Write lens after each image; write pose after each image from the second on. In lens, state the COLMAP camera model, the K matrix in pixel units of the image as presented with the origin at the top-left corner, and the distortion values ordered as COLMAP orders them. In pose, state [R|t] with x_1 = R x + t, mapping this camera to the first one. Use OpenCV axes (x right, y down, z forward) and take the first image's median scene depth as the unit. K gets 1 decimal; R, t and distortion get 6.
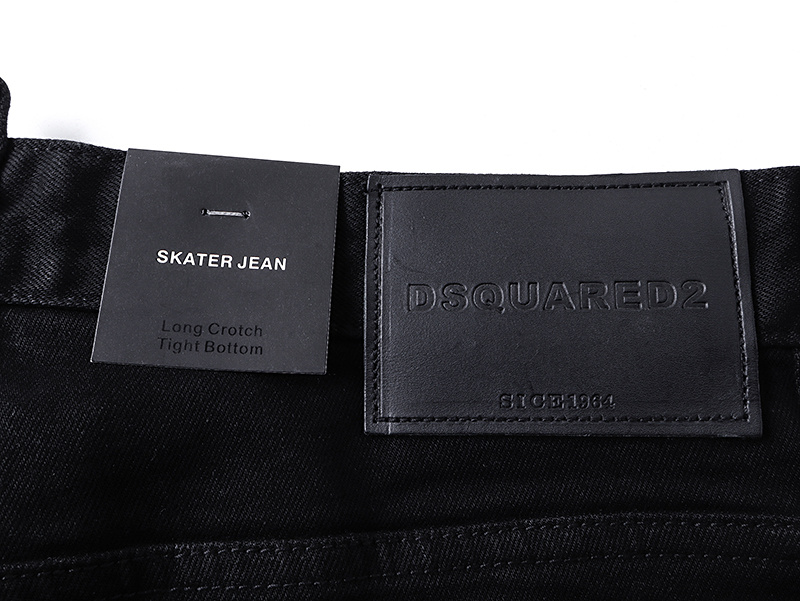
lens RADIAL K [[745.3, 0, 400.0], [0, 745.3, 300.5], [0, 0, 1]] dist [-0.003665, -0.003111]
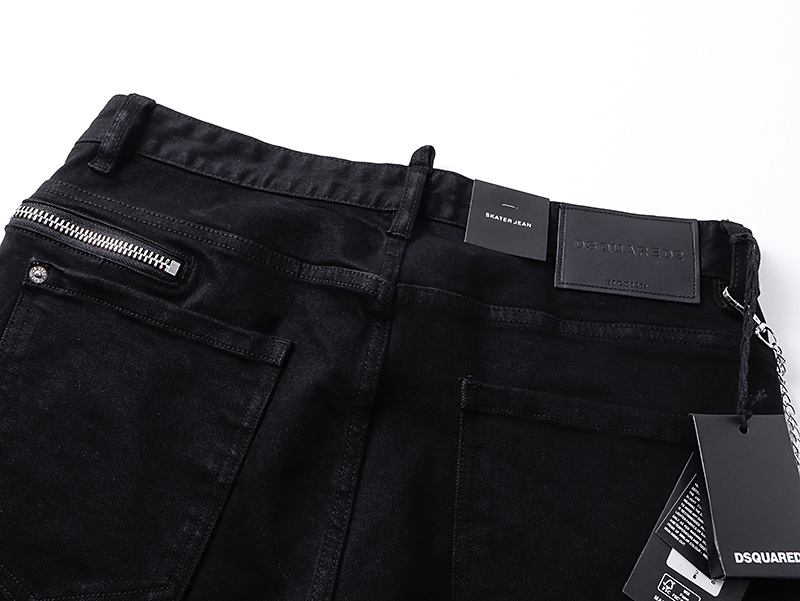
lens RADIAL K [[745.3, 0, 400.0], [0, 745.3, 300.5], [0, 0, 1]] dist [-0.003665, -0.003111]
pose [[0.987937, 0.154858, 0.000216, -0.597936], [-0.150078, 0.957783, -0.245210, 0.976652], [-0.038180, 0.242220, 0.969470, -1.590265]]
